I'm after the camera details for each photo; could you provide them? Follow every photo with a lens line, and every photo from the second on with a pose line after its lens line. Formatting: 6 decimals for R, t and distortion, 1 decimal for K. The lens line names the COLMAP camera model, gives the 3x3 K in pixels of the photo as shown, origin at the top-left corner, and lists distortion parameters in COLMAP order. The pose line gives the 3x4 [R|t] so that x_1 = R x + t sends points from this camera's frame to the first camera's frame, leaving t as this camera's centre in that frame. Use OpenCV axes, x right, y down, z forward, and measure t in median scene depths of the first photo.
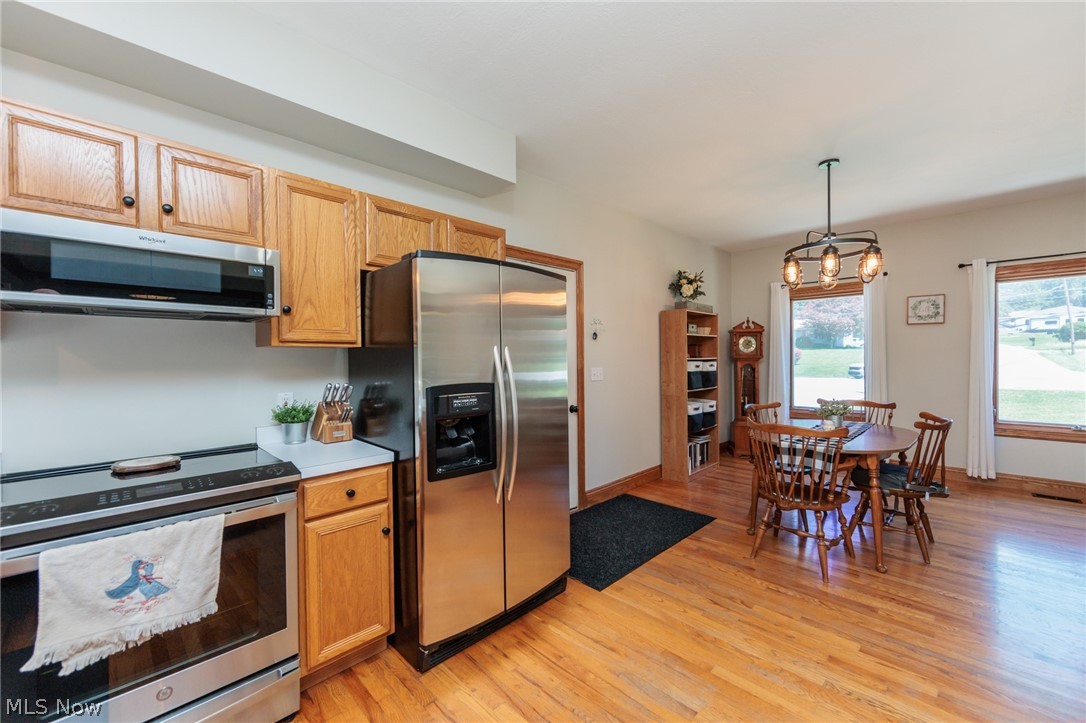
lens RADIAL K [[425.8, 0, 541.3], [0, 425.8, 362.2], [0, 0, 1]] dist [-0.003792, -0.001538]
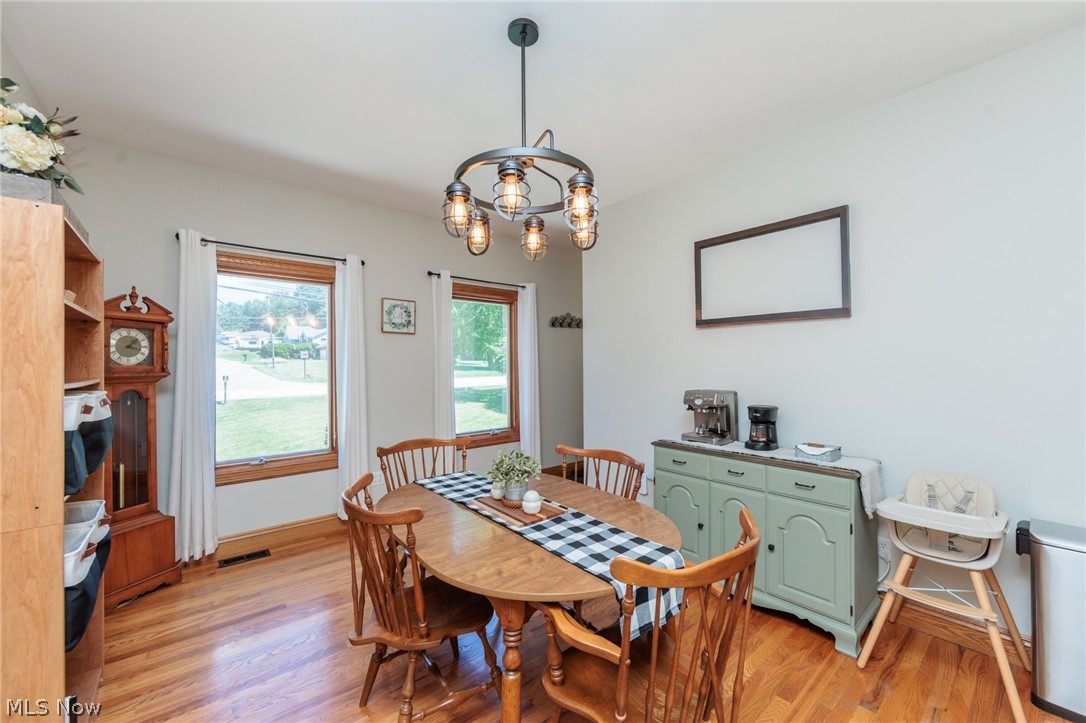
lens RADIAL K [[425.8, 0, 553.1], [0, 425.8, 364.1], [0, 0, 1]] dist [-0.003792, -0.001538]
pose [[0.071354, 0.011415, 0.997386, 0.085208], [0.015468, 0.999802, -0.012549, -0.013617], [-0.997331, 0.016323, 0.071163, 0.644456]]
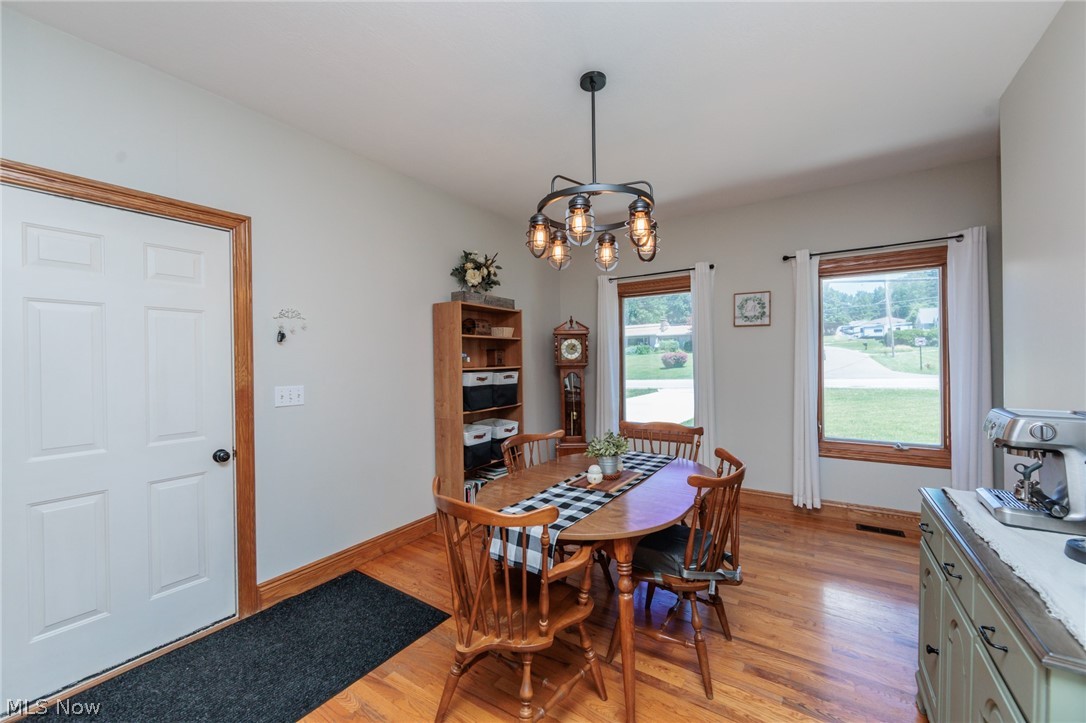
lens RADIAL K [[425.8, 0, 538.0], [0, 425.8, 362.6], [0, 0, 1]] dist [-0.003792, -0.001538]
pose [[0.979381, -0.004568, 0.201968, 0.314425], [0.005938, 0.999963, -0.006180, -0.013489], [-0.201933, 0.007252, 0.979373, 0.250688]]
